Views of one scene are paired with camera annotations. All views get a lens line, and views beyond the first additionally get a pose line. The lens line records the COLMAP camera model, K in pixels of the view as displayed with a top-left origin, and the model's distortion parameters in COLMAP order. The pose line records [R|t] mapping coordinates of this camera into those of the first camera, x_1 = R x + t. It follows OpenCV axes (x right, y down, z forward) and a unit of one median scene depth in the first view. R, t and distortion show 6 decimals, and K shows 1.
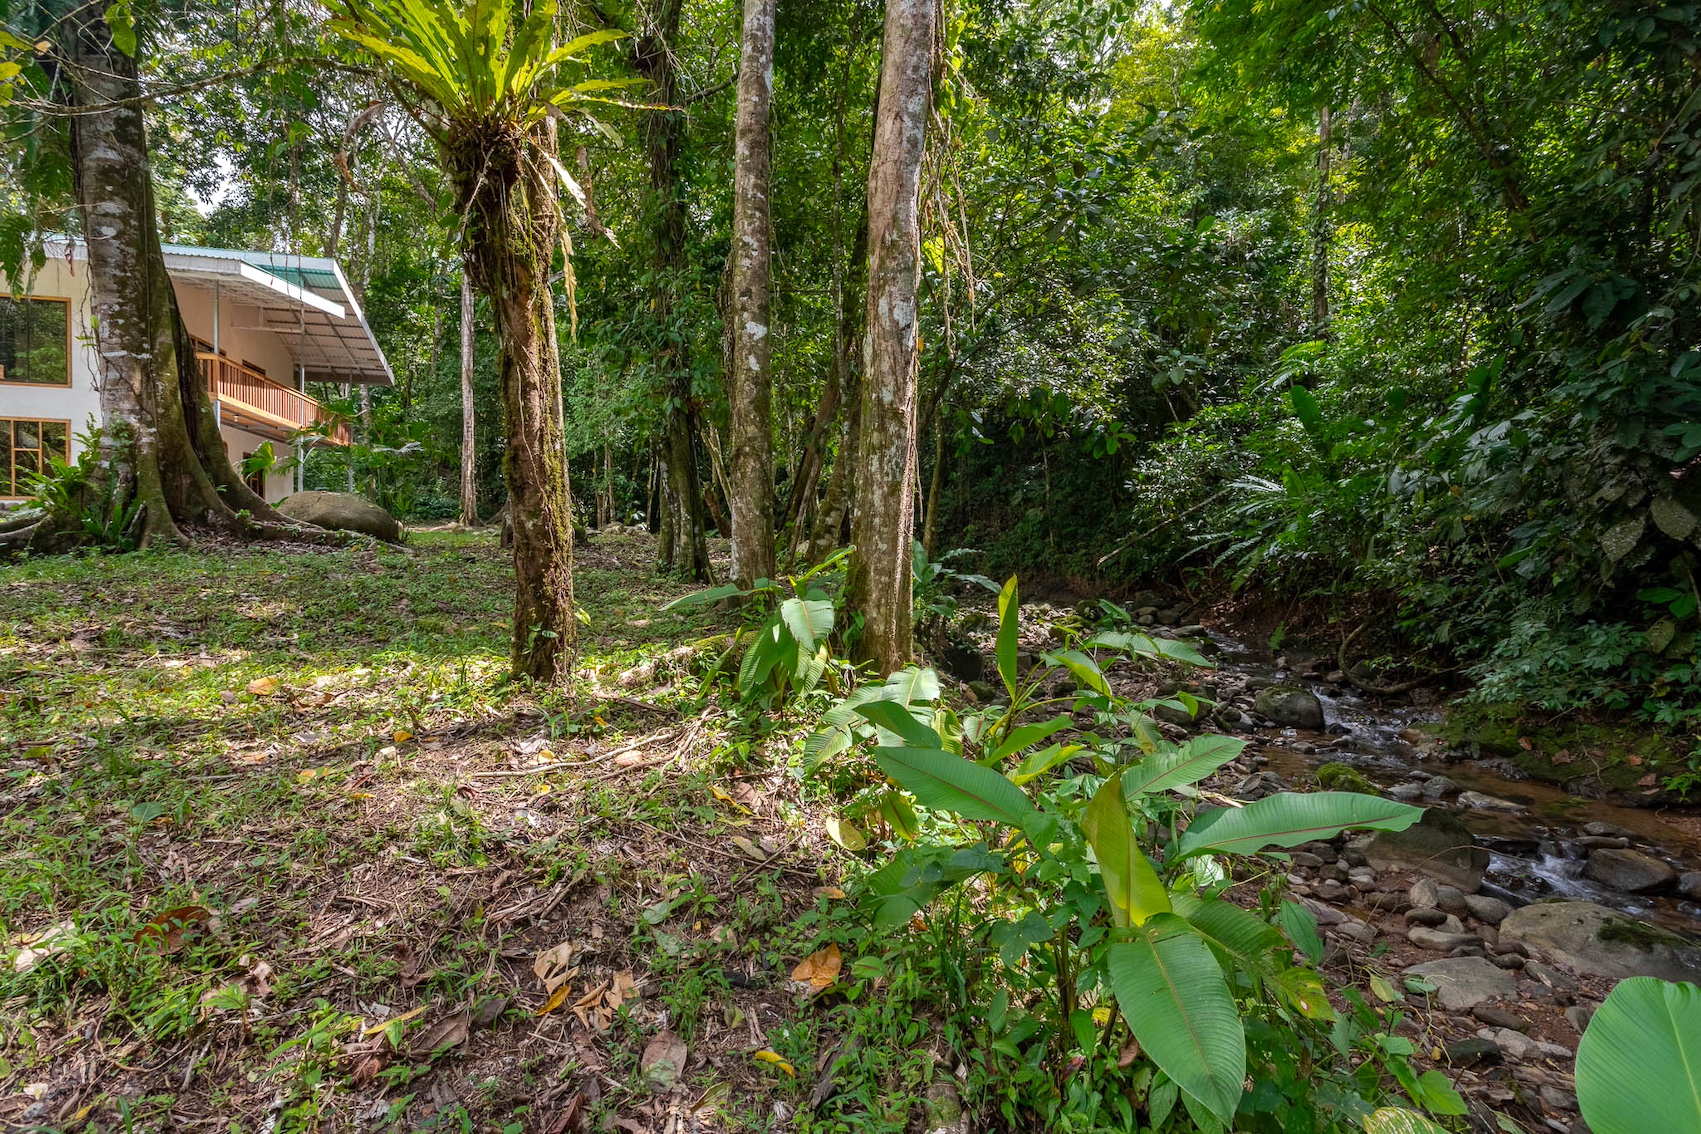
lens RADIAL K [[827.4, 0, 844.7], [0, 827.4, 567.7], [0, 0, 1]] dist [-0.055574, 0.036997]
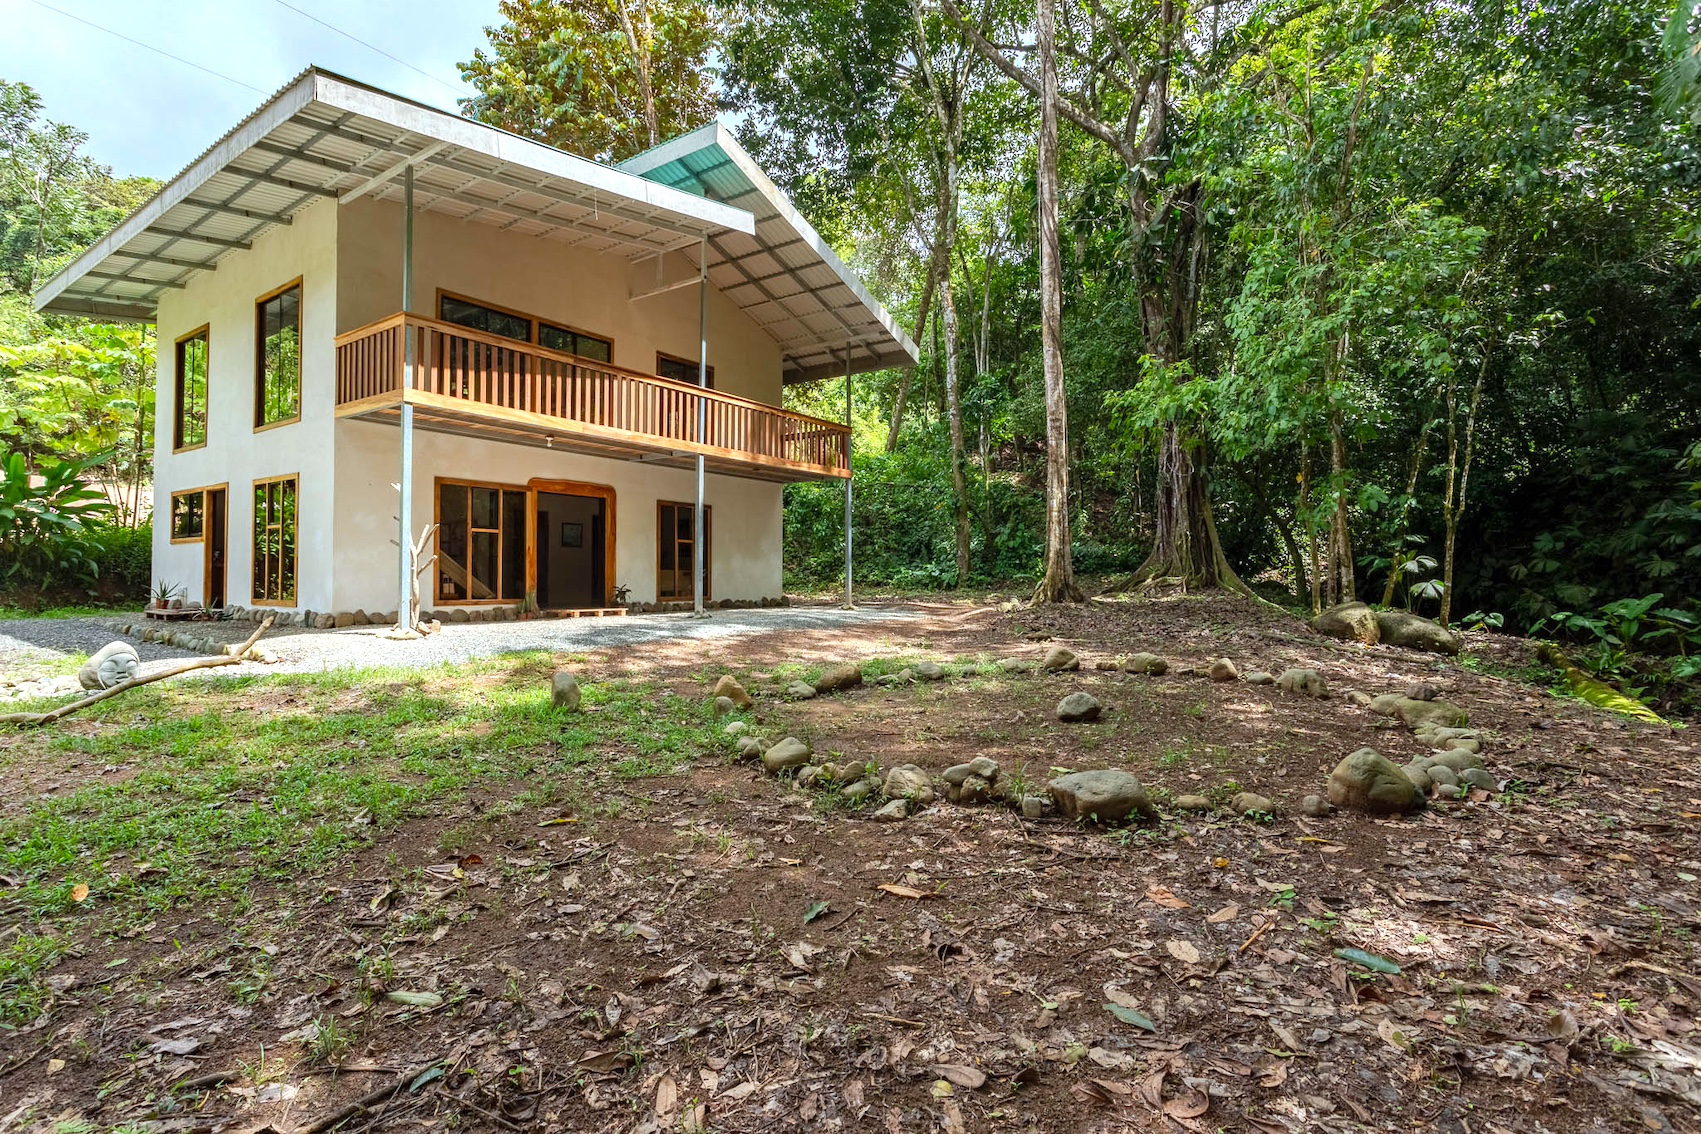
lens RADIAL K [[827.4, 0, 844.7], [0, 827.4, 567.7], [0, 0, 1]] dist [-0.055574, 0.036997]
pose [[0.653846, -0.017272, -0.756431, -0.129787], [-0.005575, 0.999602, -0.027643, -0.054769], [0.756607, 0.022292, 0.653489, 0.508240]]
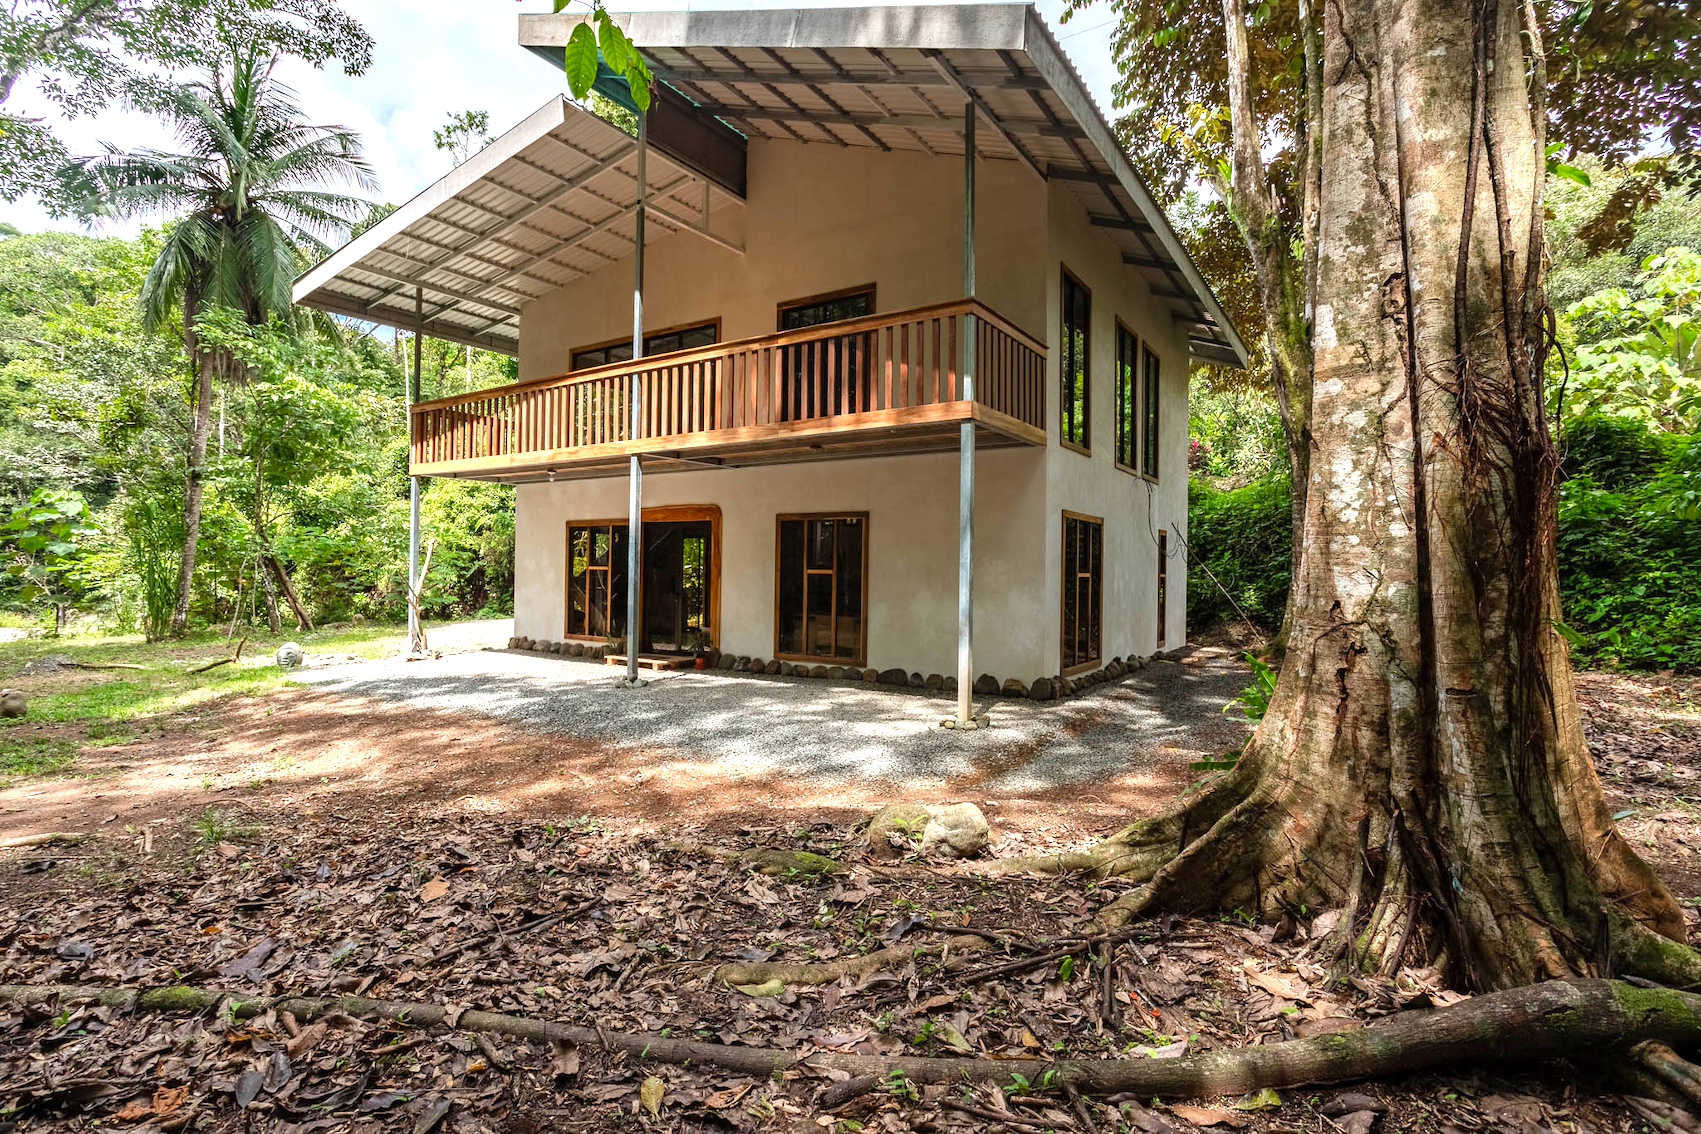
lens RADIAL K [[827.4, 0, 844.7], [0, 827.4, 567.7], [0, 0, 1]] dist [-0.055574, 0.036997]
pose [[-0.769289, -0.014669, -0.638732, -0.358178], [-0.025294, 0.999652, 0.007506, -0.086463], [0.638400, 0.021930, -0.769393, 0.985668]]
